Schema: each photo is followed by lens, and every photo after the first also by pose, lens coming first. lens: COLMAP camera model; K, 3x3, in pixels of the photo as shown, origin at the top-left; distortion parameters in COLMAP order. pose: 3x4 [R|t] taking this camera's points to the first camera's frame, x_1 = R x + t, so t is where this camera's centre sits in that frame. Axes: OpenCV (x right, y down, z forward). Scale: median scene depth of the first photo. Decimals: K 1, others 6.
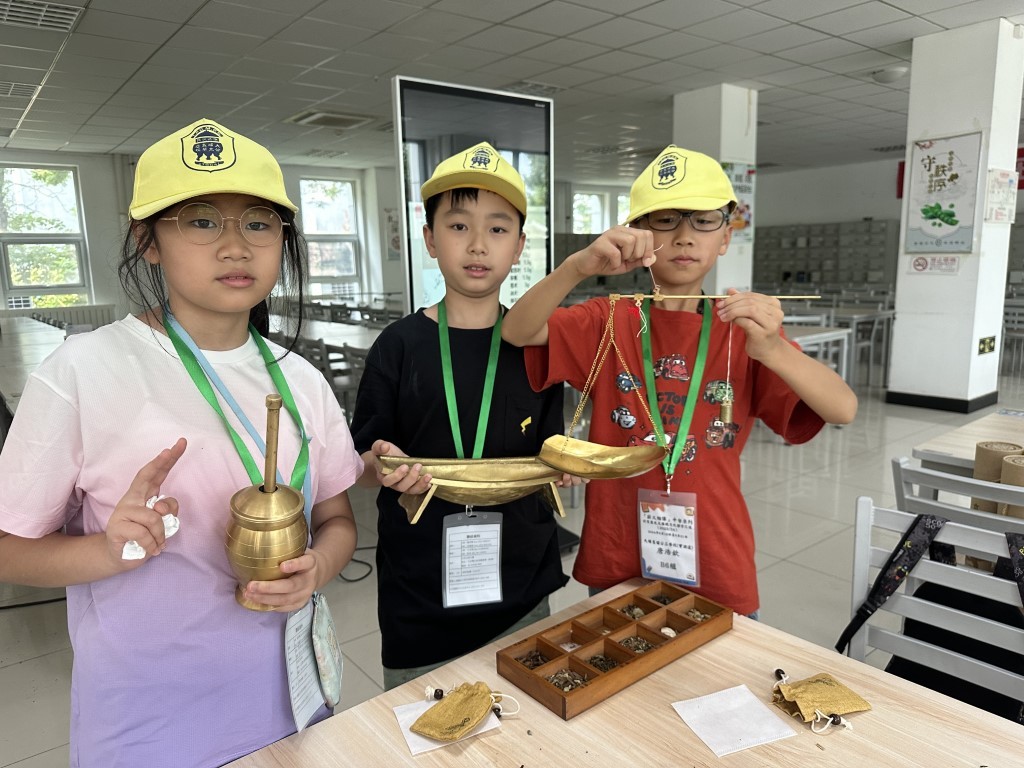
lens RADIAL K [[728.7, 0, 510.1], [0, 728.7, 392.0], [0, 0, 1]] dist [0.034941, -0.044860]
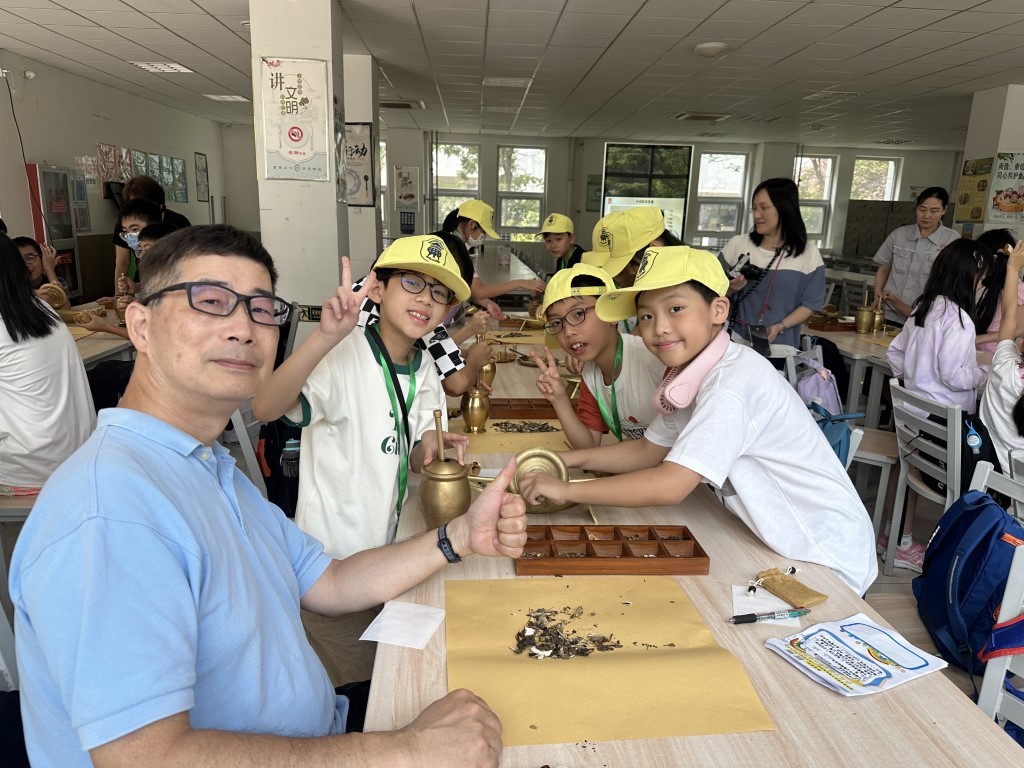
lens RADIAL K [[728.7, 0, 510.1], [0, 728.7, 392.0], [0, 0, 1]] dist [0.034941, -0.044860]
pose [[0.810548, 0.186500, -0.555185, 0.352806], [-0.152097, 0.982450, 0.107974, 0.045399], [0.565579, -0.003077, 0.824689, -0.362907]]
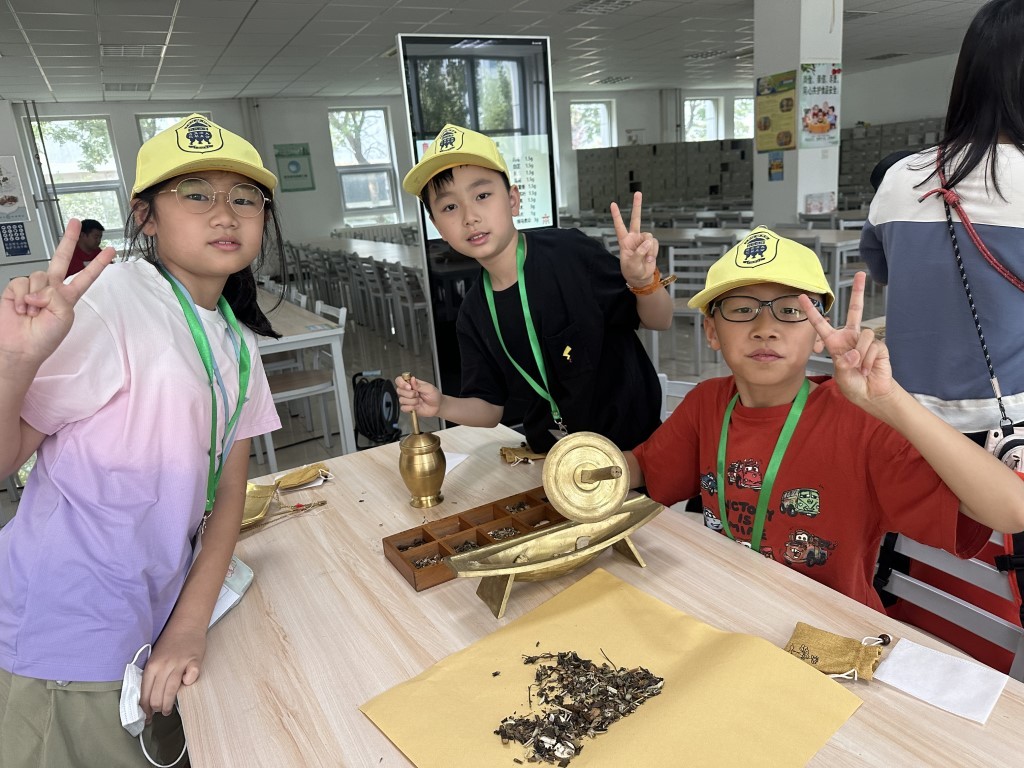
lens RADIAL K [[728.2, 0, 520.3], [0, 728.2, 385.2], [0, 0, 1]] dist [0.031546, -0.049771]
pose [[0.984761, -0.006457, -0.173792, 0.080884], [0.023916, 0.994844, 0.098555, 0.007198], [0.172260, -0.101210, 0.979838, -0.060844]]
